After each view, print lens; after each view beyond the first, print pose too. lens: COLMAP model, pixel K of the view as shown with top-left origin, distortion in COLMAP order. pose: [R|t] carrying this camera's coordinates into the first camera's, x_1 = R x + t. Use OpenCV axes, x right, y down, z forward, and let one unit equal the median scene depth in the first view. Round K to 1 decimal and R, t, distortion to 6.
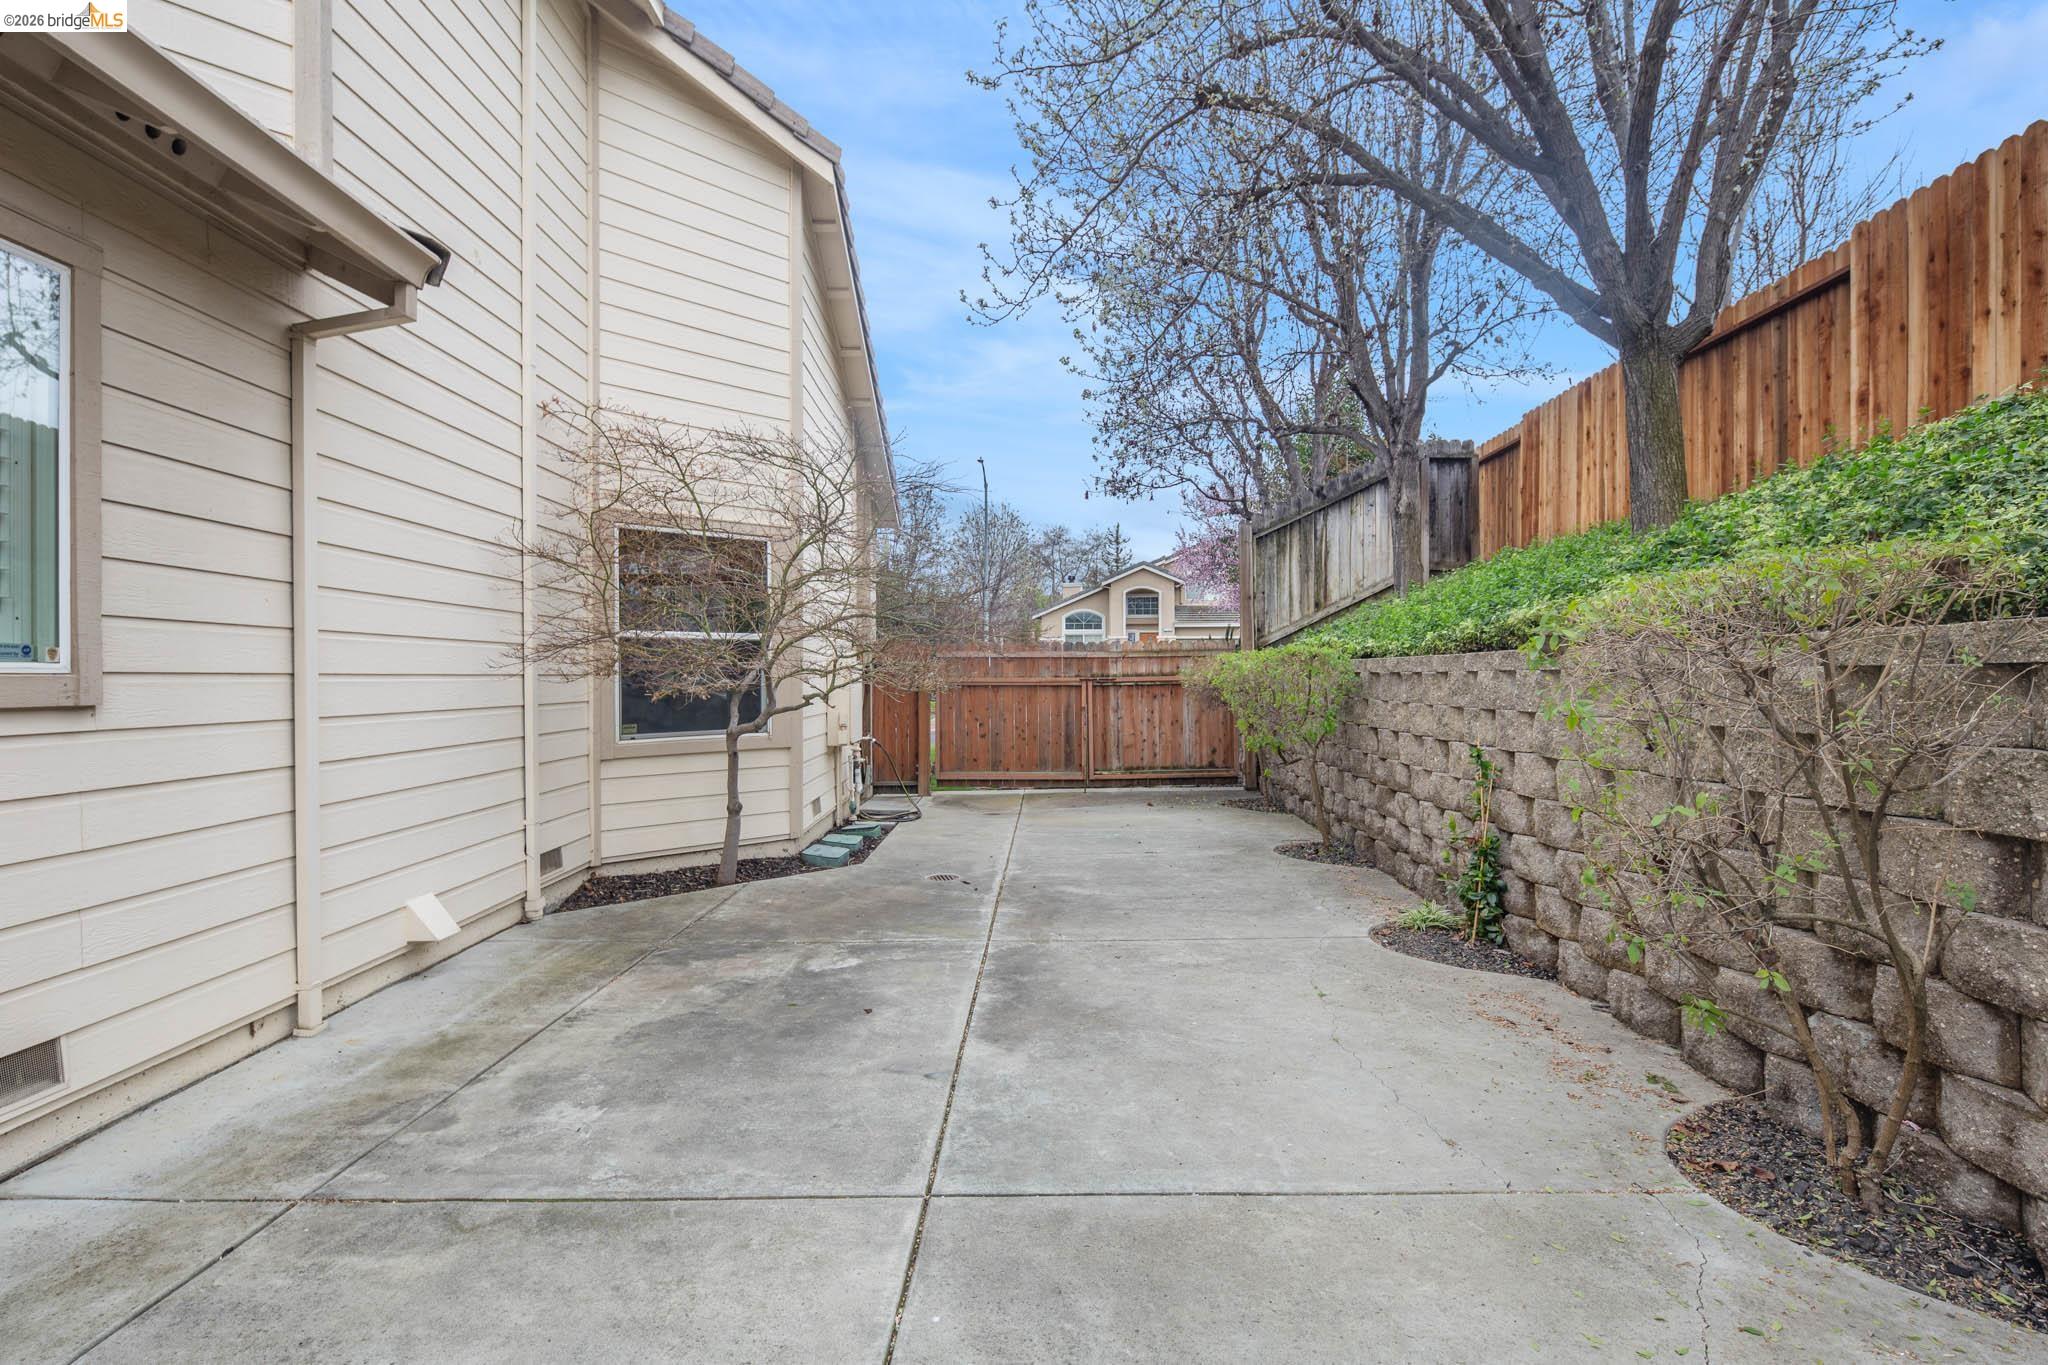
lens RADIAL K [[982.6, 0, 1024.0], [0, 982.6, 682.5], [0, 0, 1]] dist [0.000246, -0.000213]
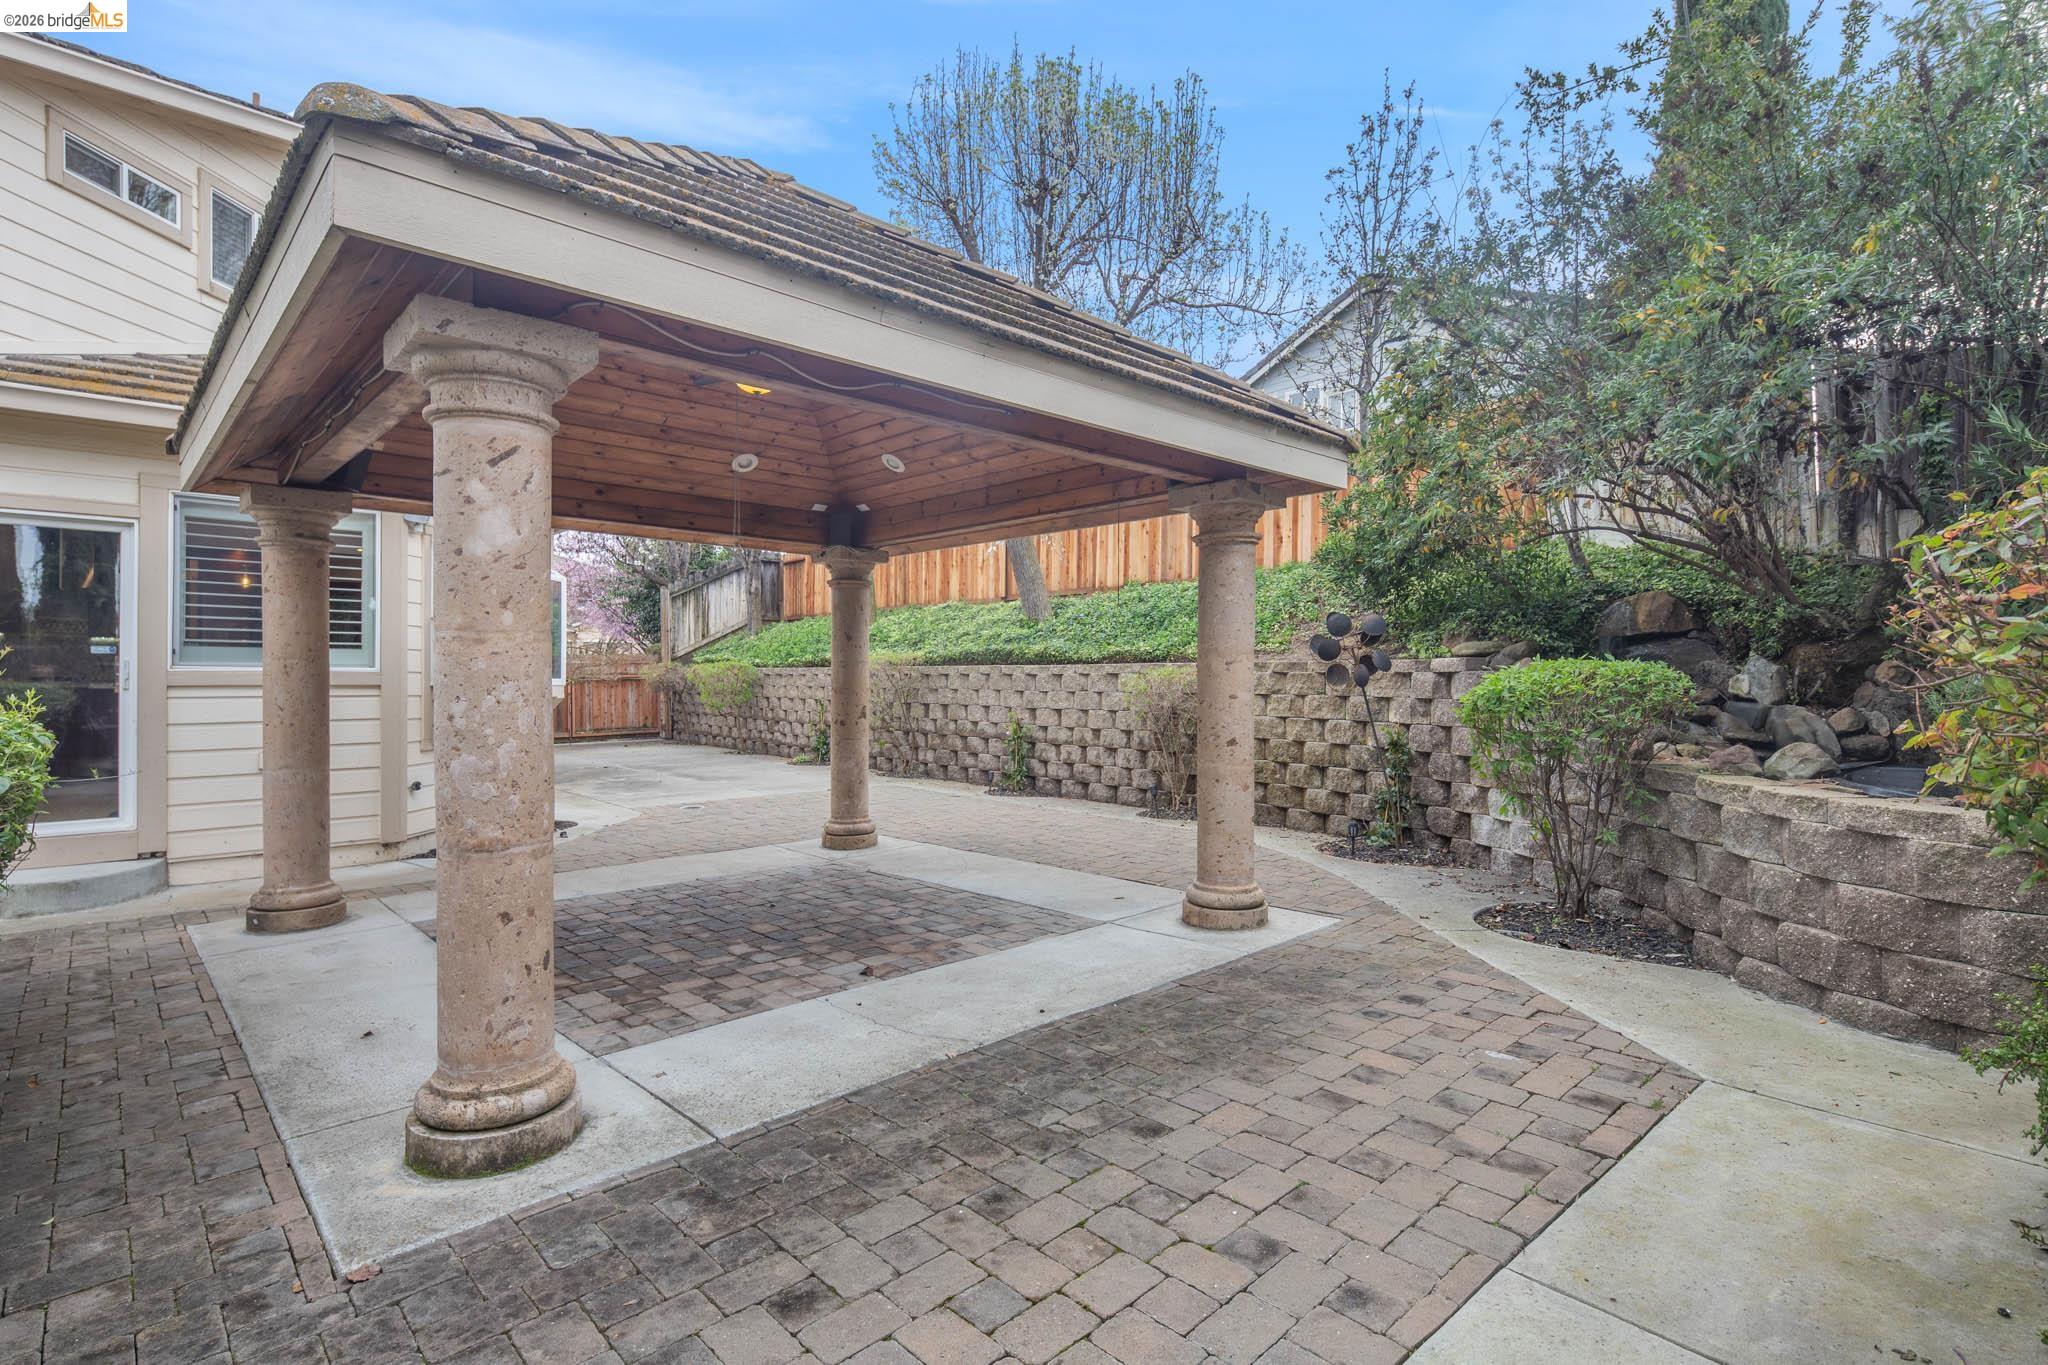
lens RADIAL K [[982.6, 0, 1024.0], [0, 982.6, 682.5], [0, 0, 1]] dist [0.000246, -0.000213]
pose [[0.730479, -0.002403, 0.682931, -0.510639], [0.000898, 0.999996, 0.002558, 0.003025], [-0.682934, -0.001255, 0.730479, -0.732435]]
